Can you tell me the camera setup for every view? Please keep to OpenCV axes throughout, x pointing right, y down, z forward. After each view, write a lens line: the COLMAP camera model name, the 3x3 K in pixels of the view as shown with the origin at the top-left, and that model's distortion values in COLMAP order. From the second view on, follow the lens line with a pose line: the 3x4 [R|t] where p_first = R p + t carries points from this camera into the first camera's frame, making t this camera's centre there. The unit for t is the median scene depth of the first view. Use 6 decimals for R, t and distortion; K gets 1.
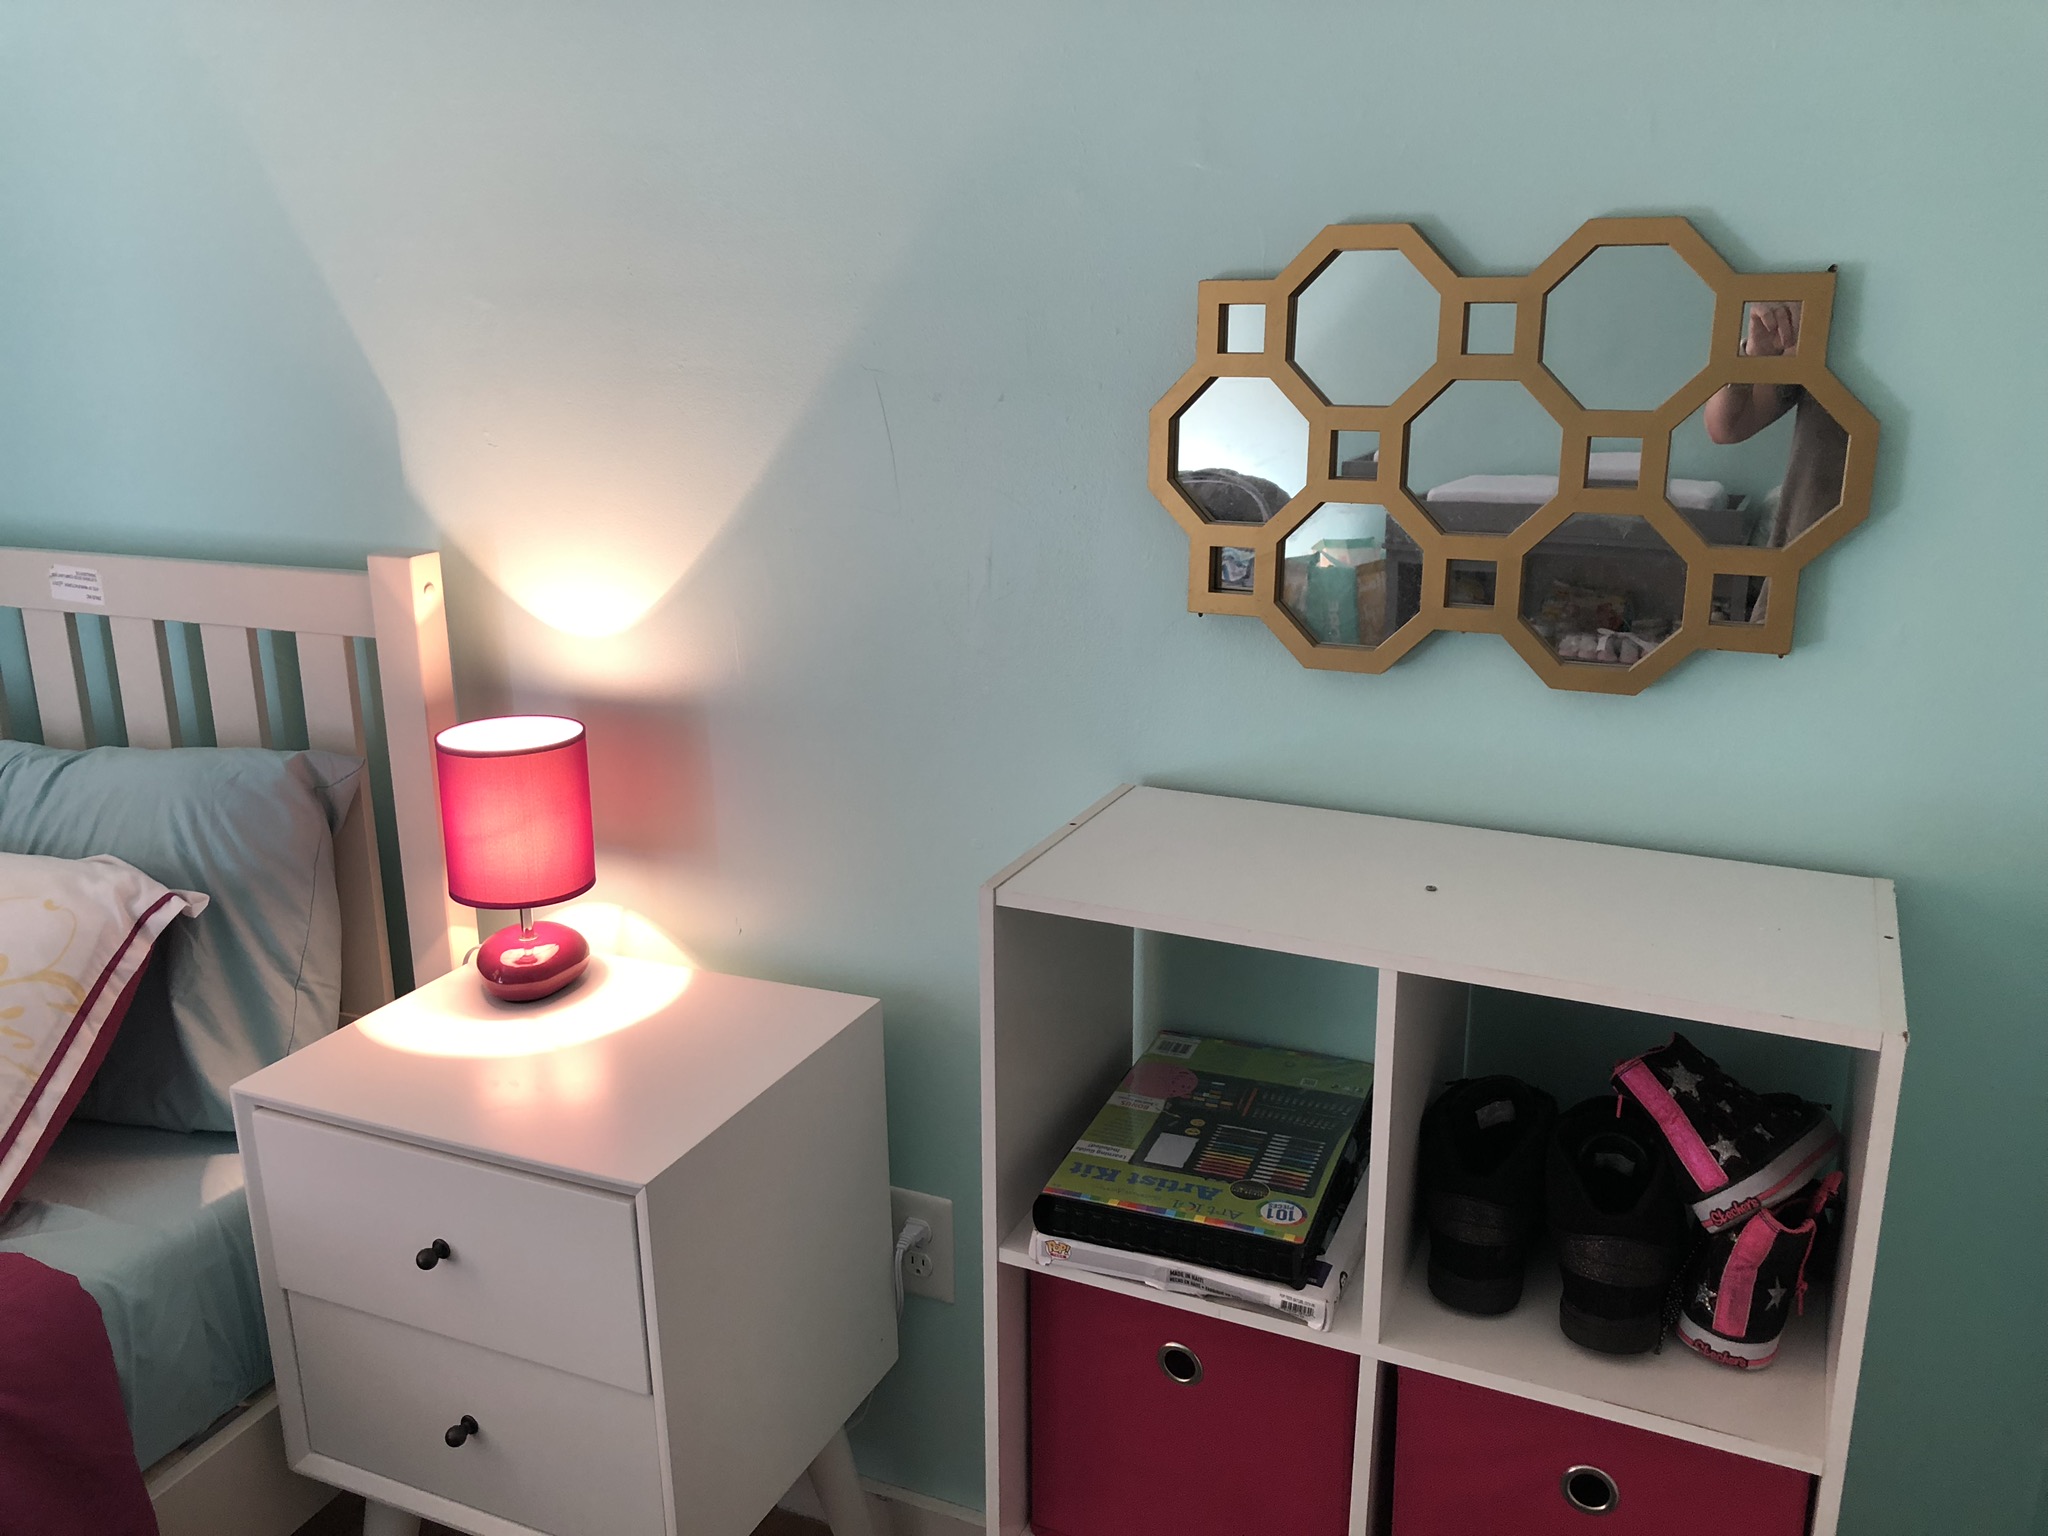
lens RADIAL K [[1698.6, 0, 1017.2], [0, 1698.6, 811.8], [0, 0, 1]] dist [0.028404, 0.001511]
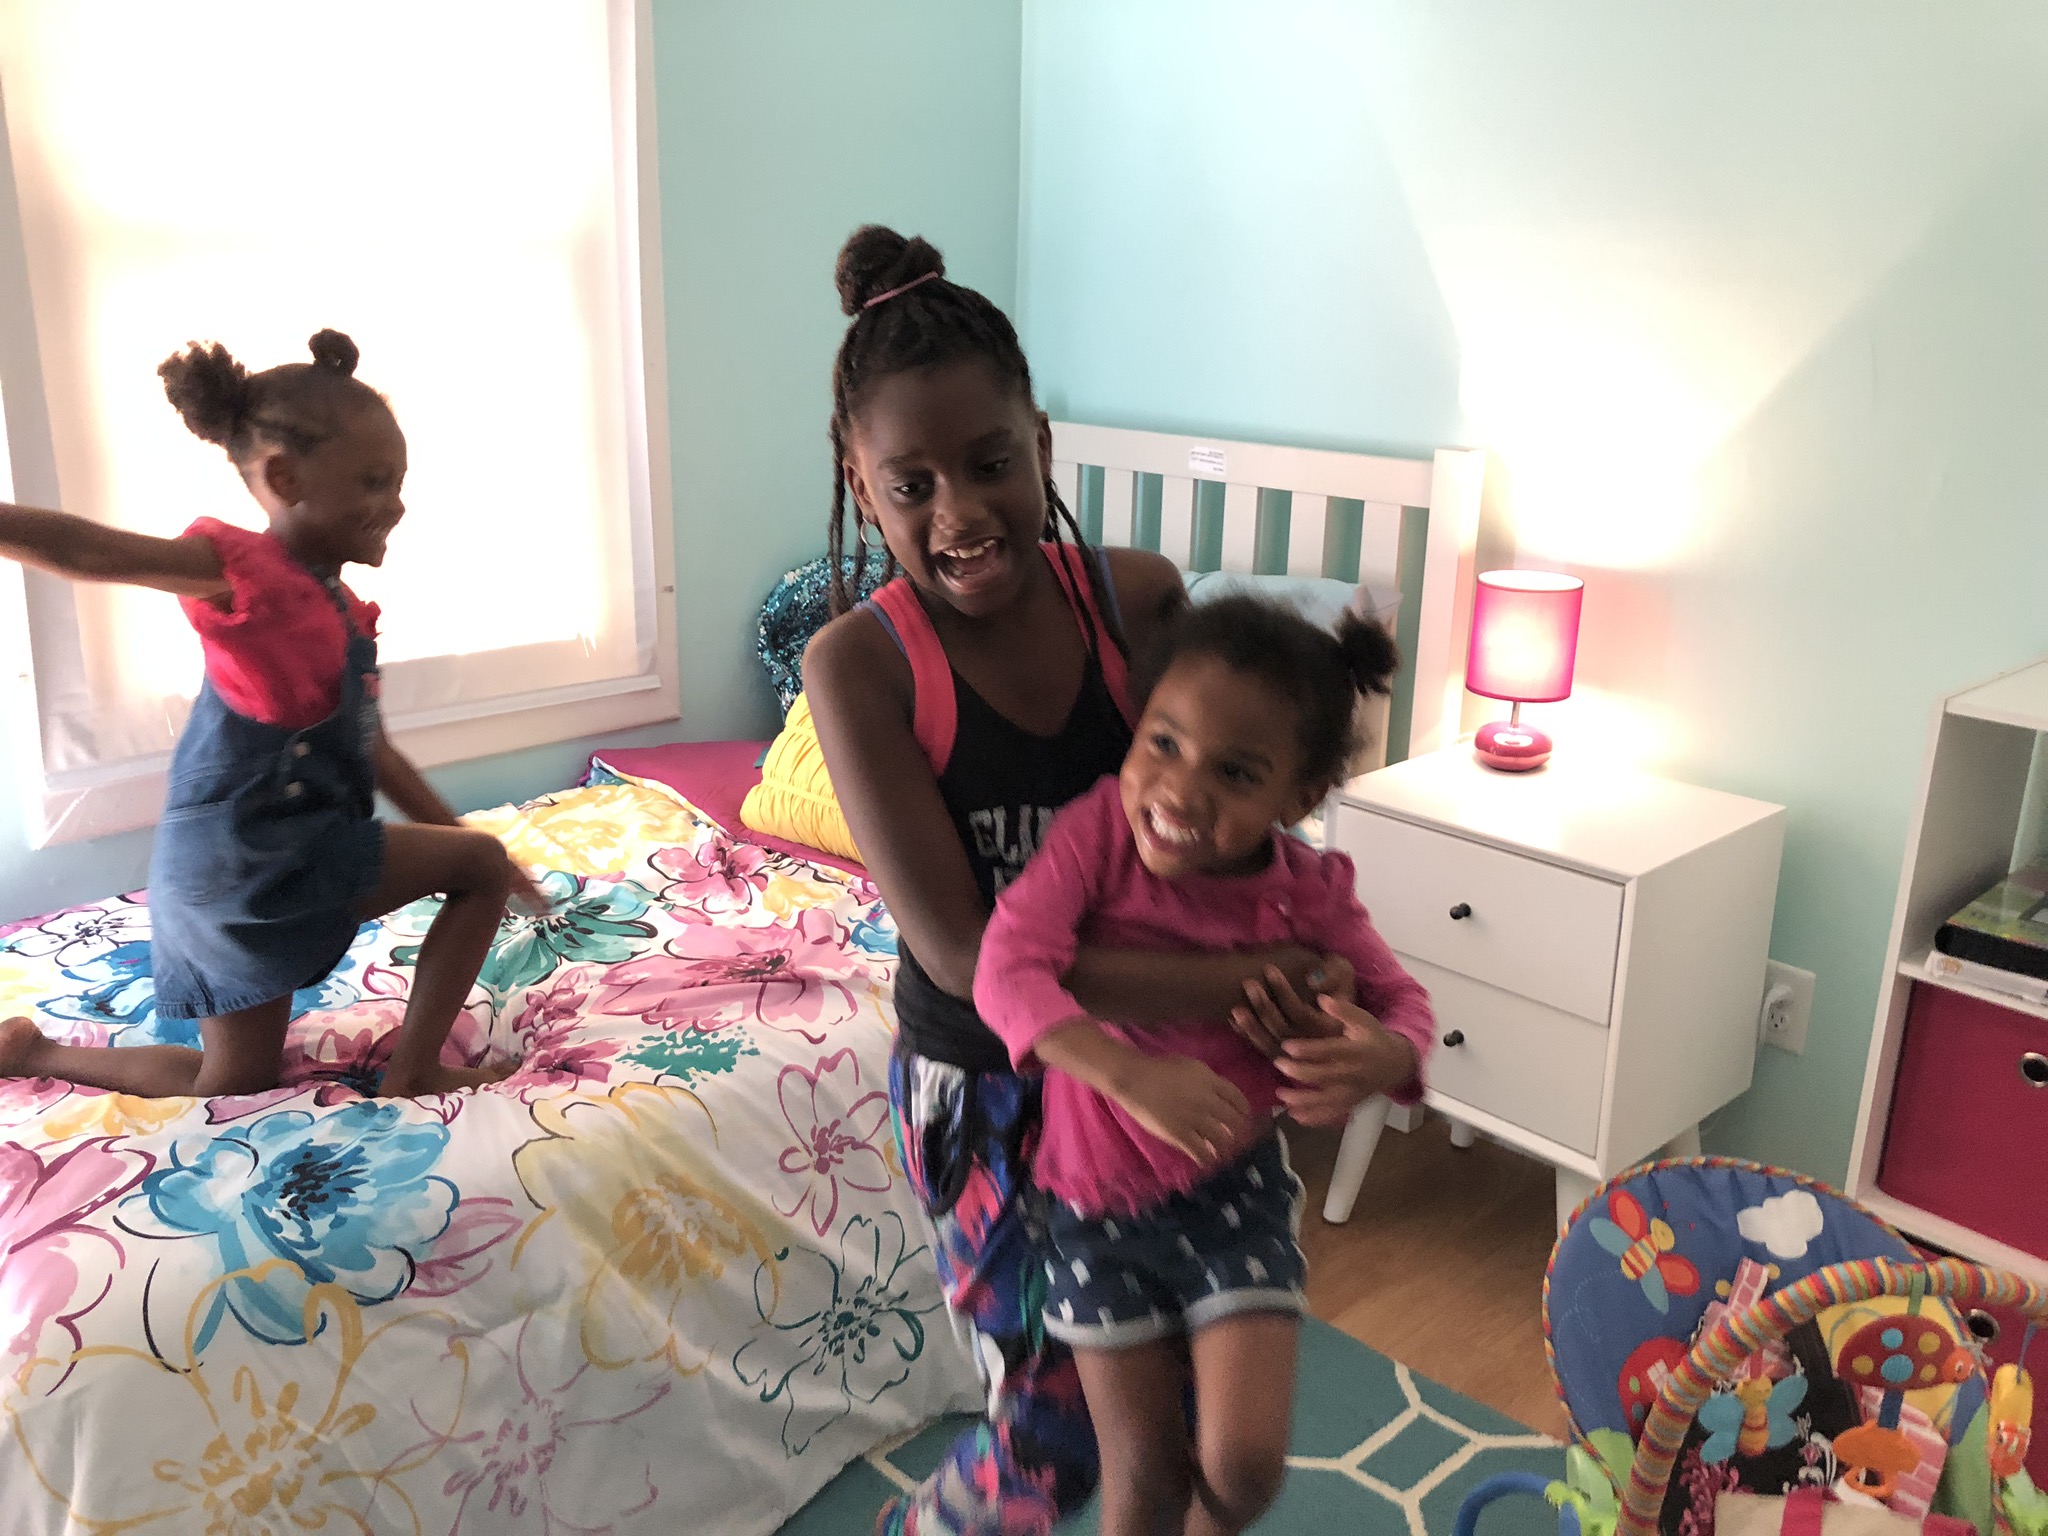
lens RADIAL K [[1698.6, 0, 1017.2], [0, 1698.6, 811.8], [0, 0, 1]] dist [0.028404, 0.001511]
pose [[0.916700, 0.146571, -0.371724, -0.161421], [-0.139476, 0.989153, 0.046063, 0.162484], [0.374443, 0.009620, 0.927200, -0.539759]]
